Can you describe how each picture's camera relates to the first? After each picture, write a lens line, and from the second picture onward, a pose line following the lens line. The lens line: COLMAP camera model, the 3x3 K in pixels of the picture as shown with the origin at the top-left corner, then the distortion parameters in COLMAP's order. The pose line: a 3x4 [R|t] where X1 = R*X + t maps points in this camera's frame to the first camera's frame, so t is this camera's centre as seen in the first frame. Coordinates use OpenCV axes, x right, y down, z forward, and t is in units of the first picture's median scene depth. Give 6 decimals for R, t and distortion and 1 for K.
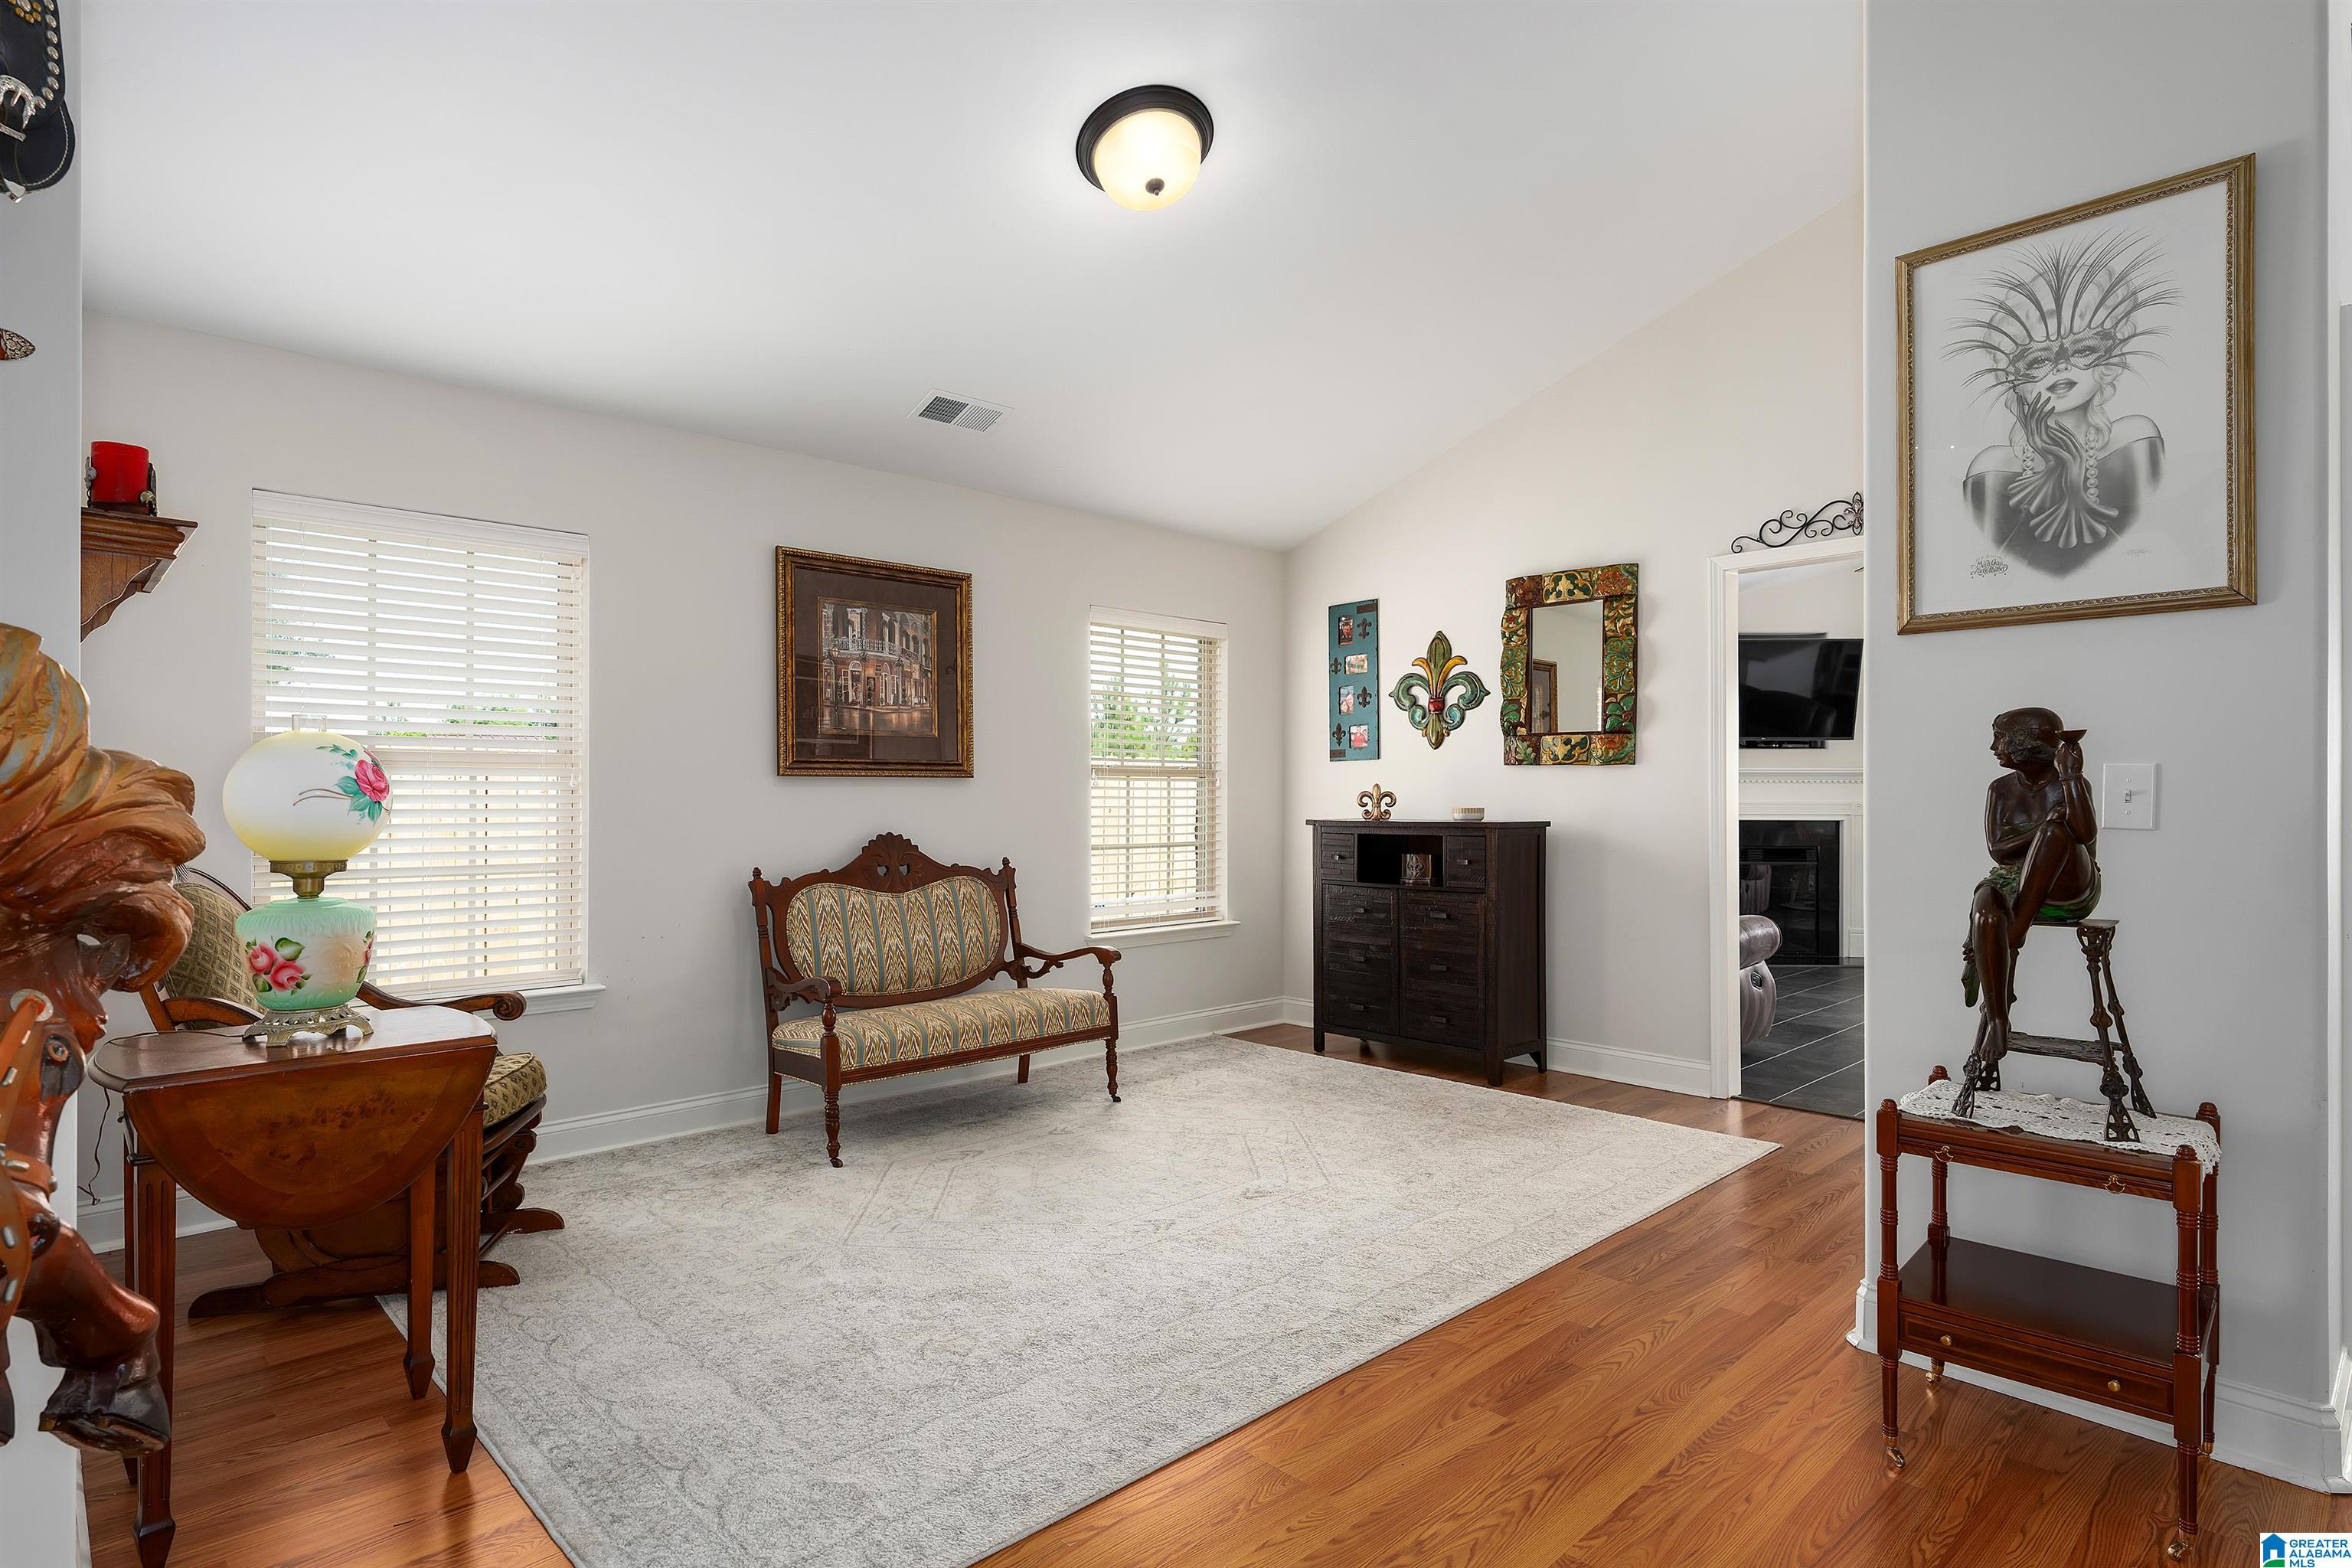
lens RADIAL K [[1219.9, 0, 1192.8], [0, 1219.9, 787.1], [0, 0, 1]] dist [-0.000291, 0.000227]
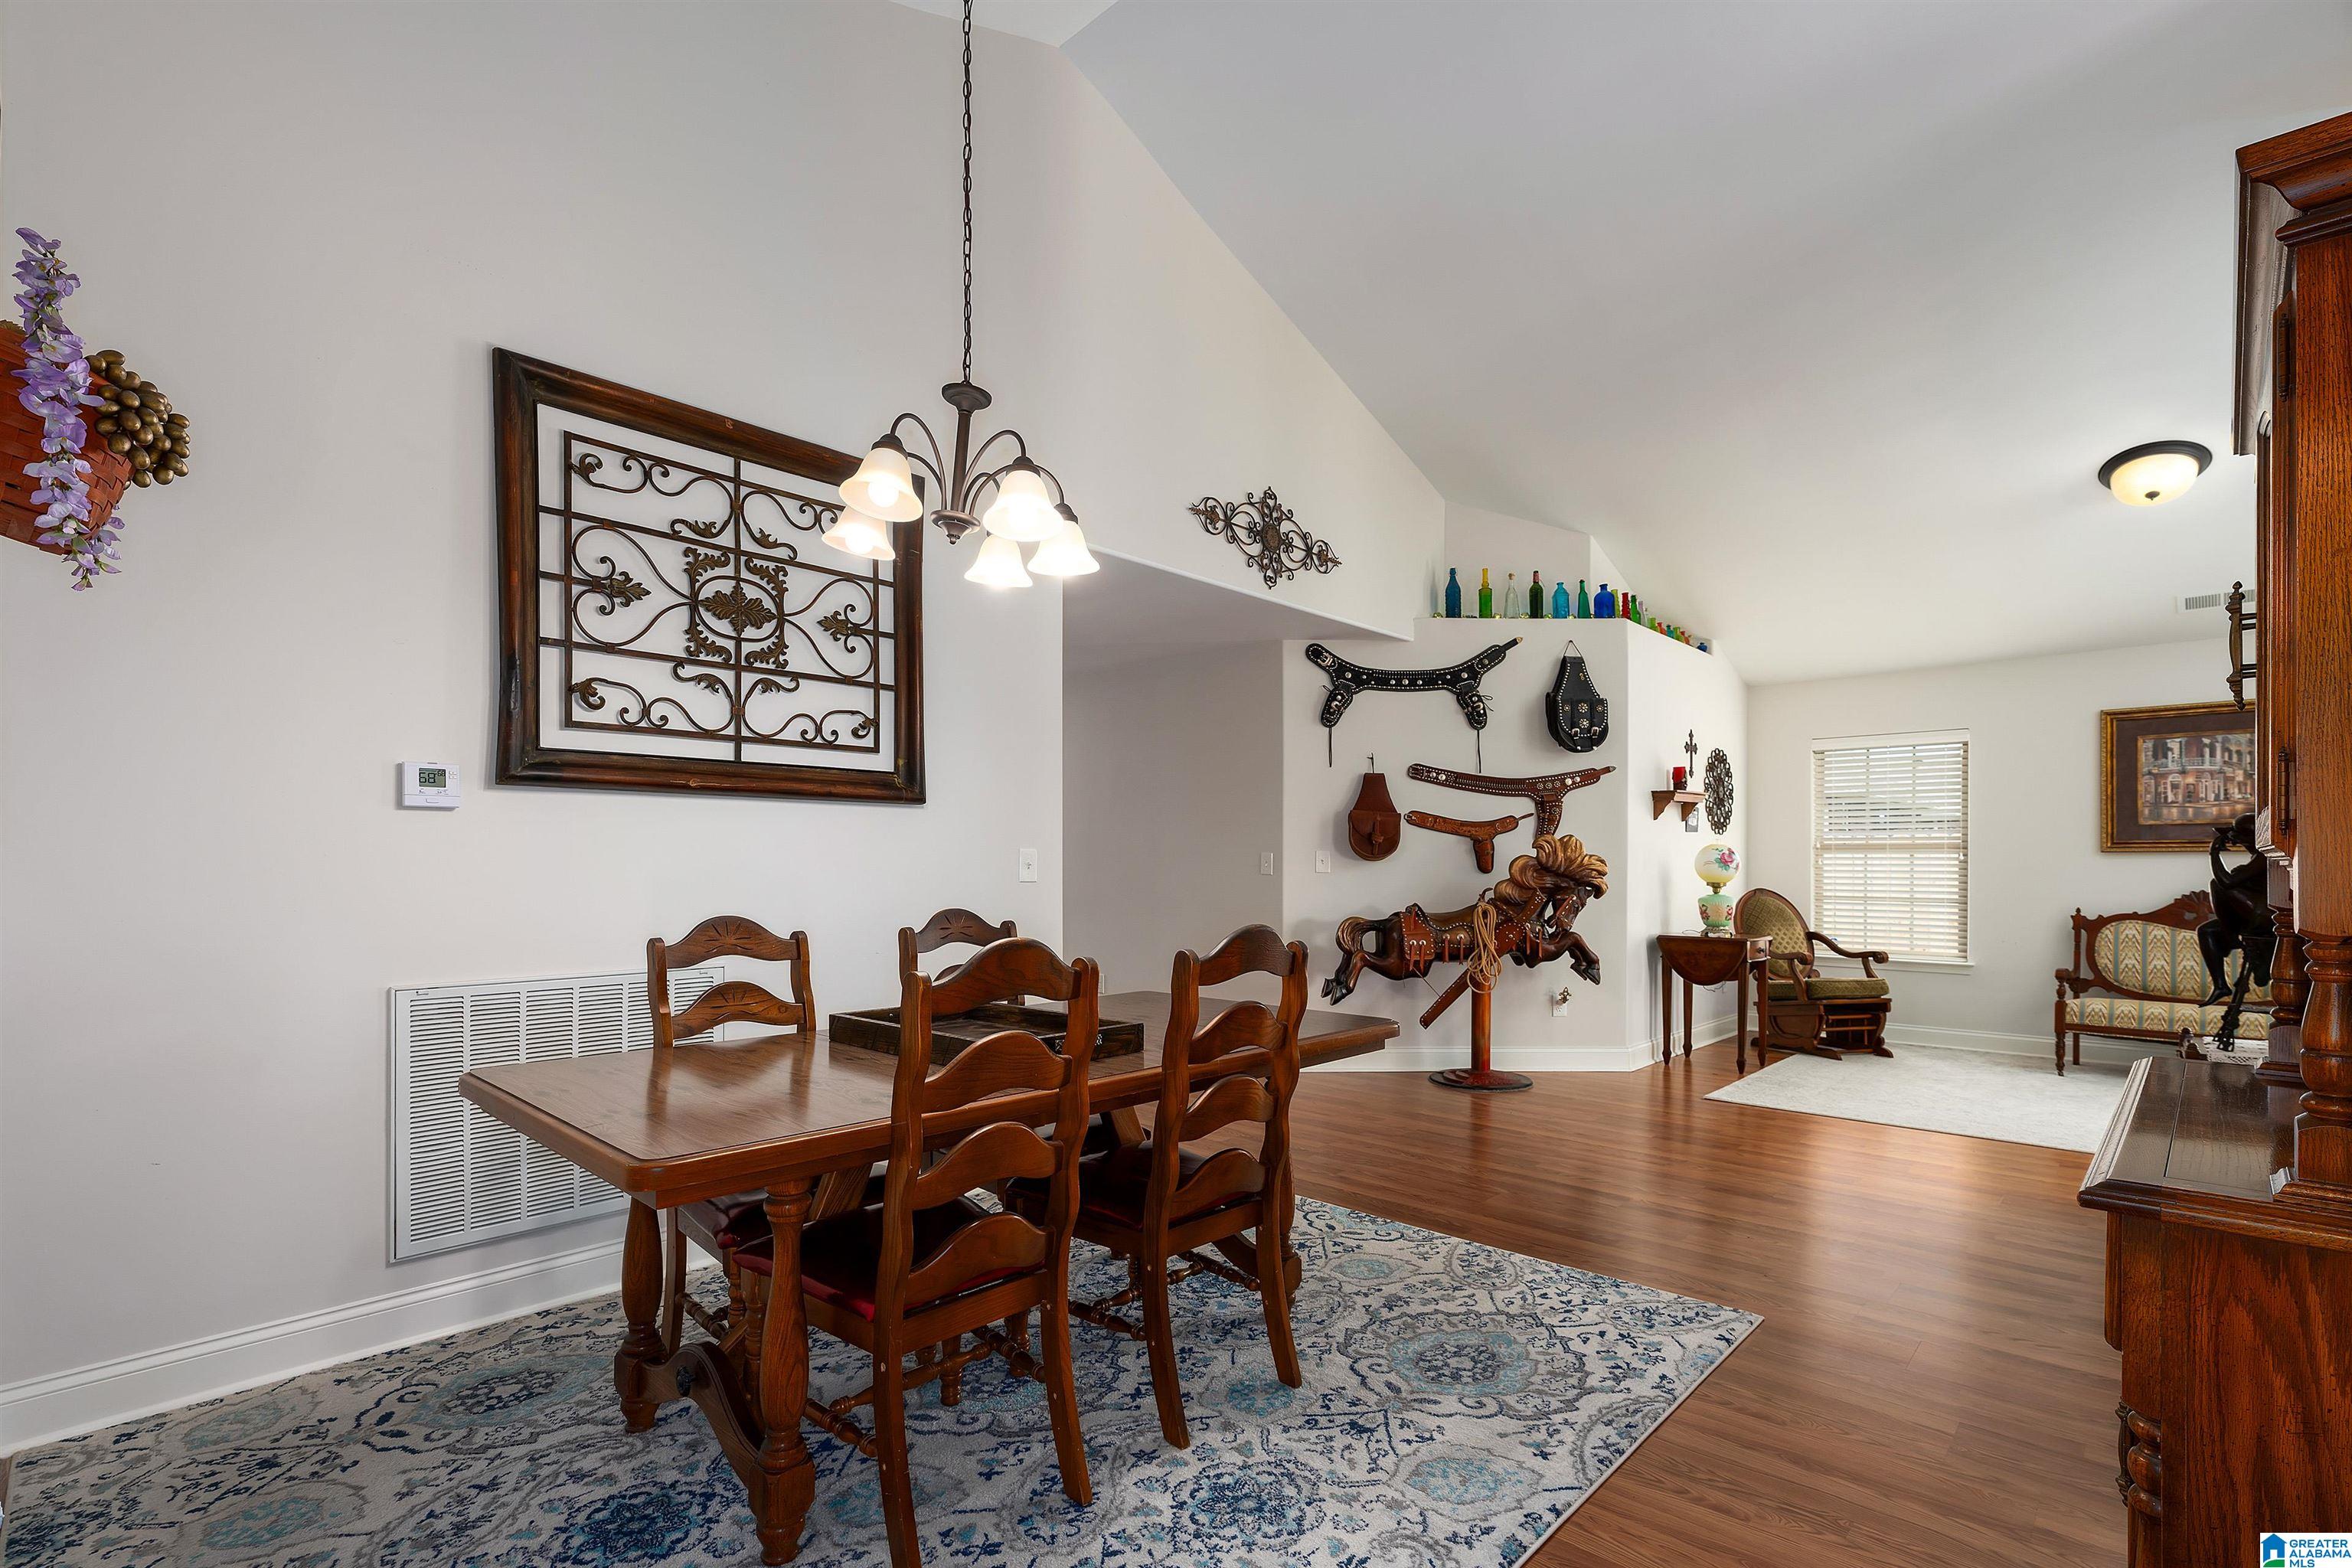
lens RADIAL K [[1083.3, 0, 1172.4], [0, 1083.3, 861.9], [0, 0, 1]] dist [-0.002457, -0.000662]
pose [[0.037613, -0.000974, -0.999292, 0.996546], [0.003406, 0.999994, -0.000847, 0.000583], [0.999287, -0.003372, 0.037616, -0.272504]]
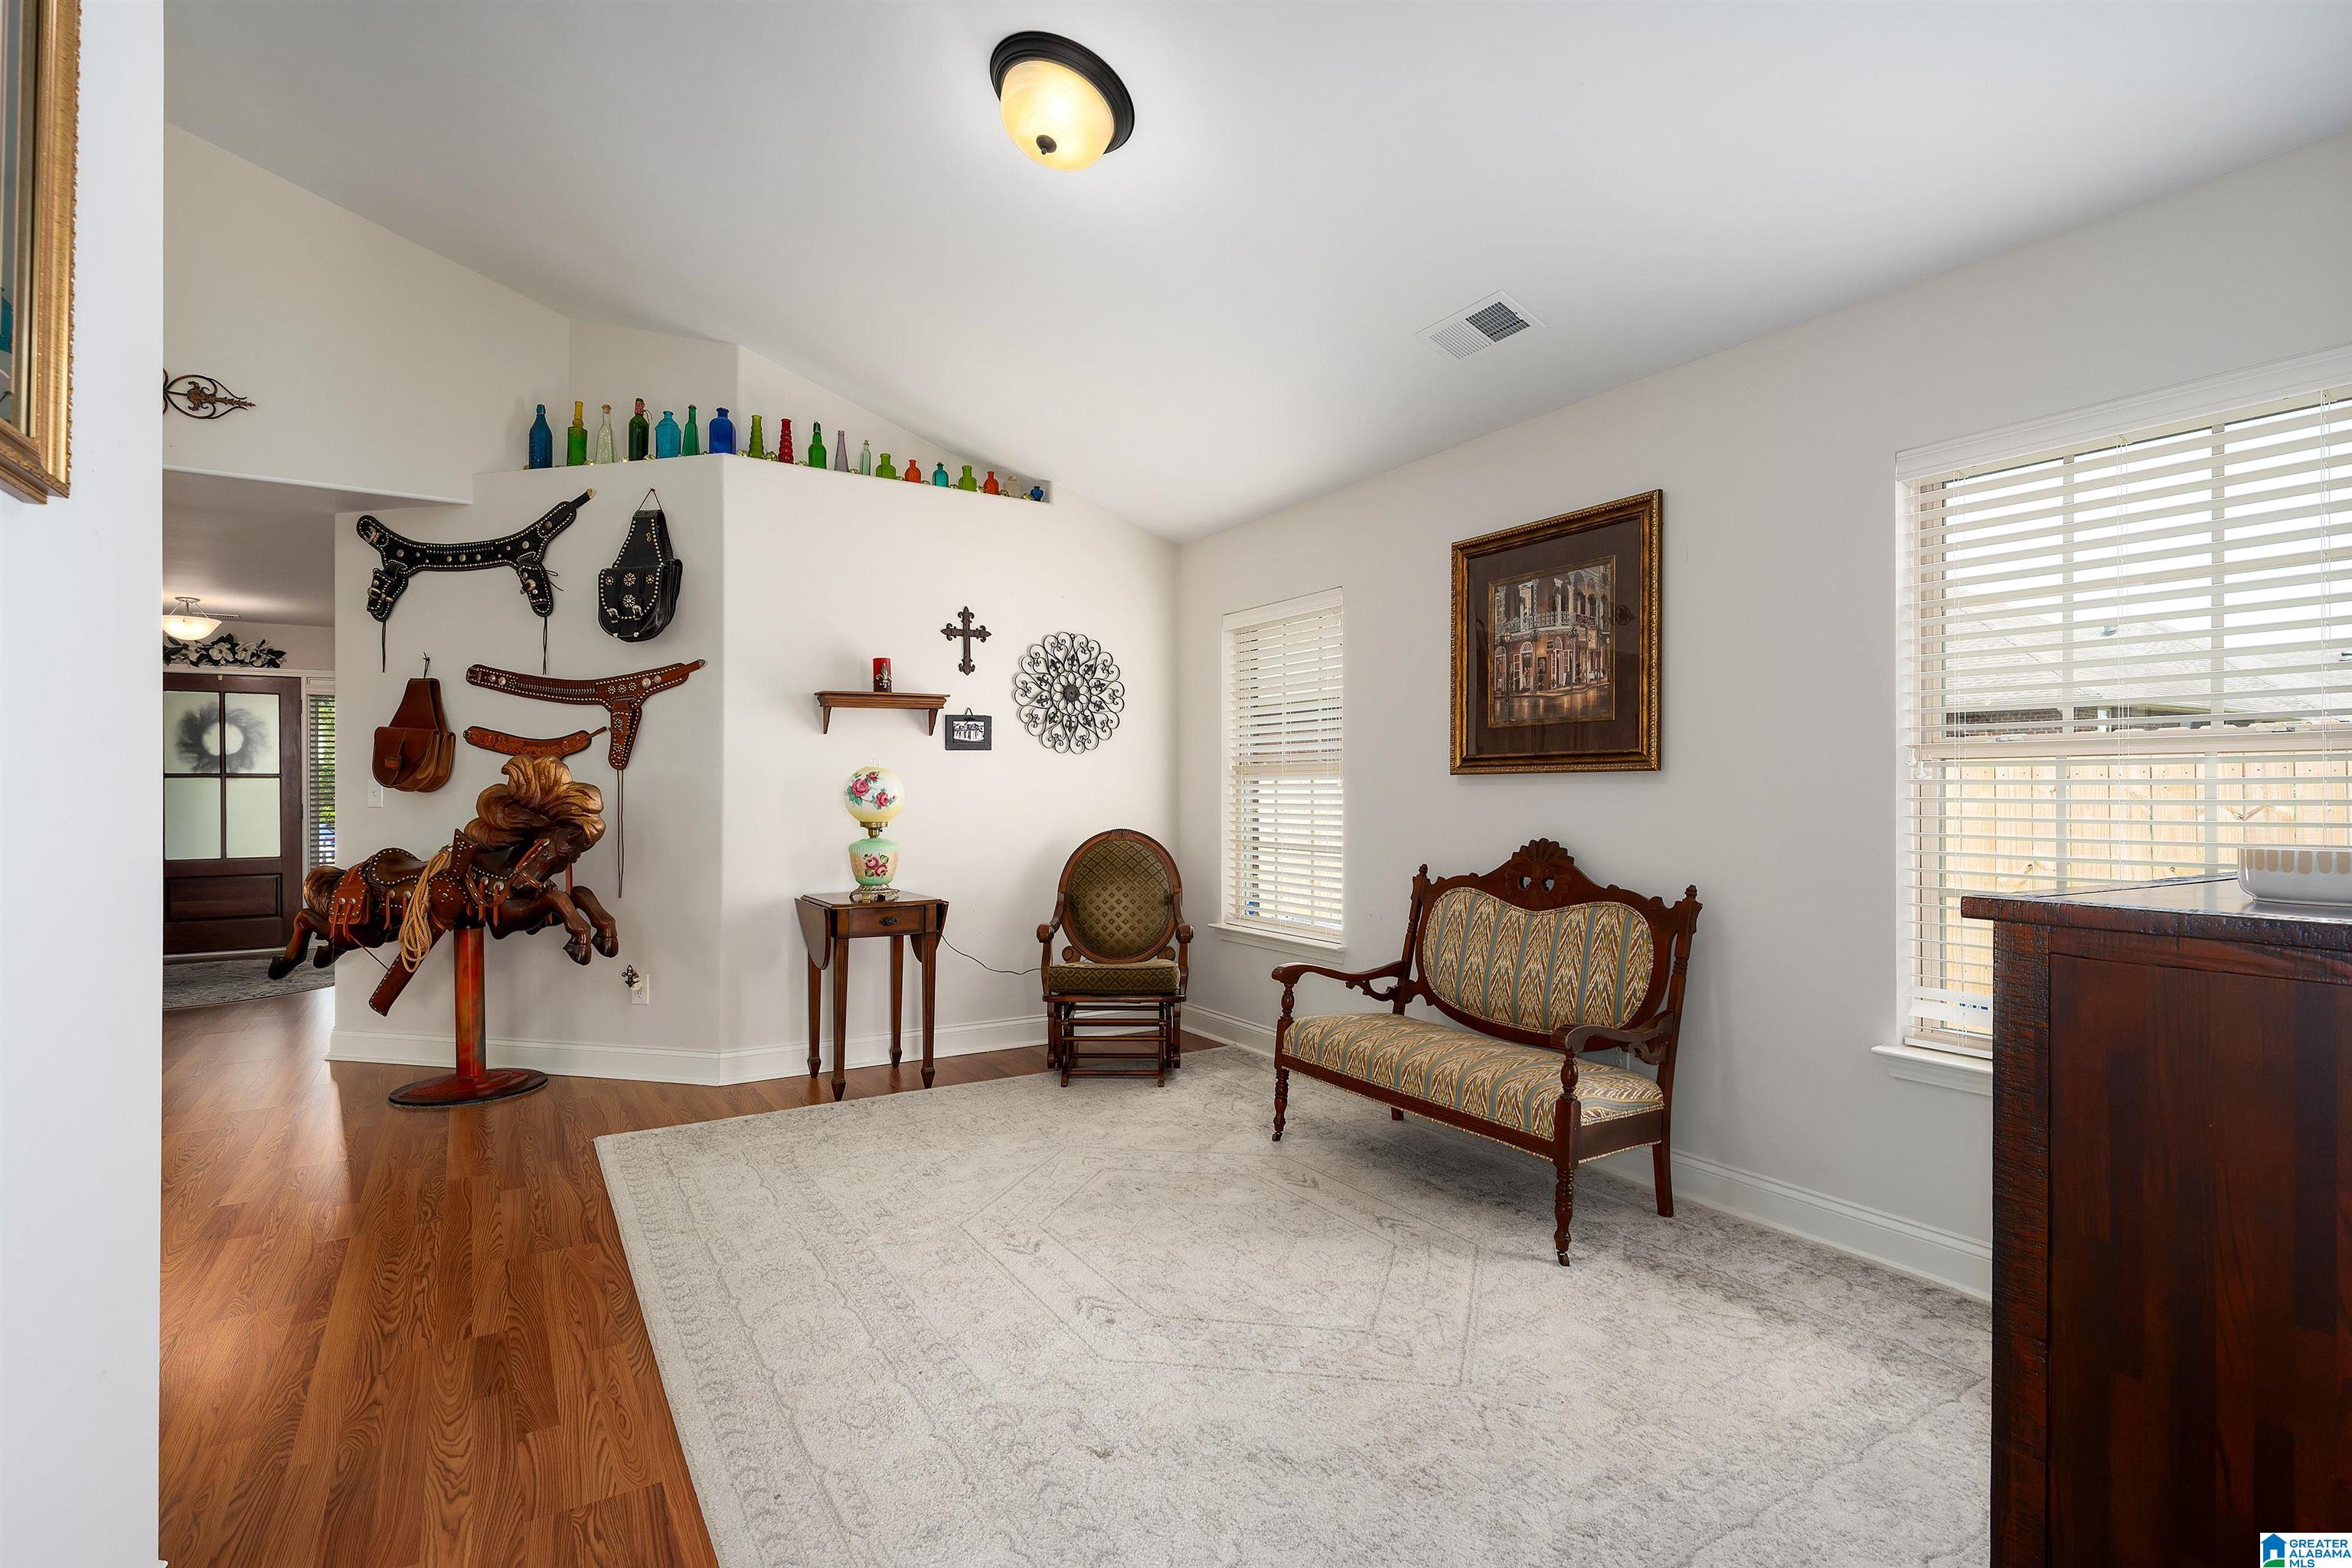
lens RADIAL K [[1121.4, 0, 1181.2], [0, 1121.4, 787.5], [0, 0, 1]] dist [0.000728, -0.000428]
pose [[-0.210743, -0.004649, -0.977530, 0.569573], [0.005943, 0.999964, -0.006037, 0.005139], [0.977523, -0.007081, -0.210708, 0.927693]]
